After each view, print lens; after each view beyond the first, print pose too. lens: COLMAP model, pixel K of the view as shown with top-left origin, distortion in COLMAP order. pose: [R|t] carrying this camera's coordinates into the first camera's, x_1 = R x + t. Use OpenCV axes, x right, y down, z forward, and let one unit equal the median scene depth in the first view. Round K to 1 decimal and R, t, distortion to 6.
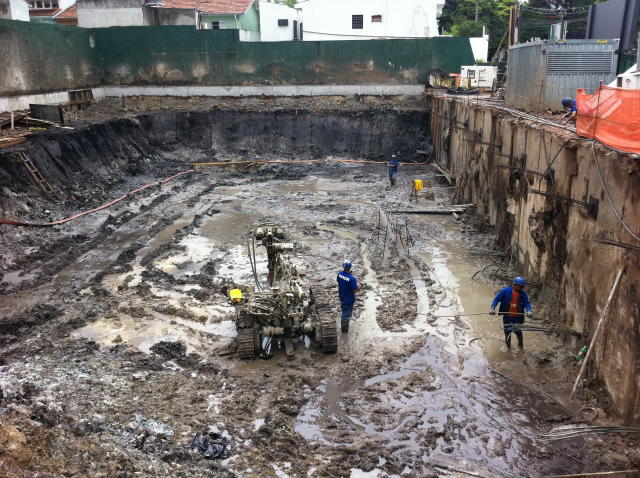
lens RADIAL K [[608.5, 0, 320.0], [0, 608.5, 239.0], [0, 0, 1]] dist [0.092890, -0.311258]
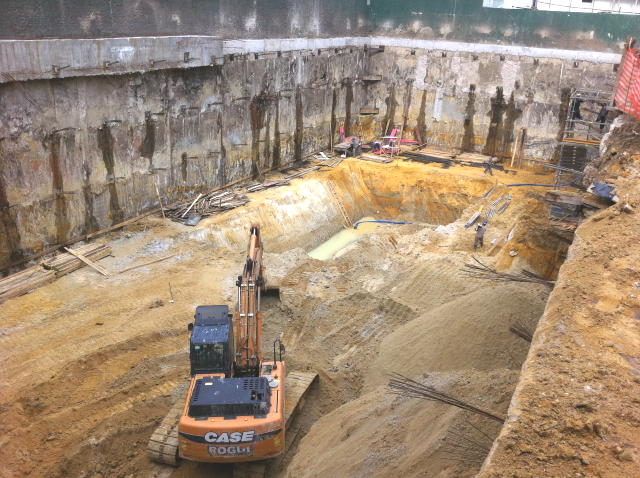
lens RADIAL K [[608.5, 0, 320.0], [0, 608.5, 239.0], [0, 0, 1]] dist [0.092890, -0.311258]
pose [[0.917260, 0.185637, -0.352381, 0.088756], [-0.163146, 0.982230, 0.092772, 0.072874], [0.363342, -0.027606, 0.931247, -0.272122]]
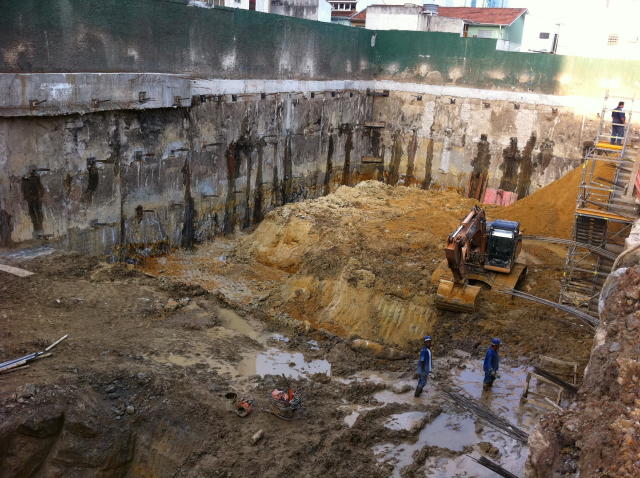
lens RADIAL K [[608.5, 0, 320.0], [0, 608.5, 239.0], [0, 0, 1]] dist [0.092890, -0.311258]
pose [[0.896872, 0.191186, -0.398833, 0.092250], [-0.193507, 0.980479, 0.034859, 0.037428], [0.397712, 0.045913, 0.916361, -0.135090]]
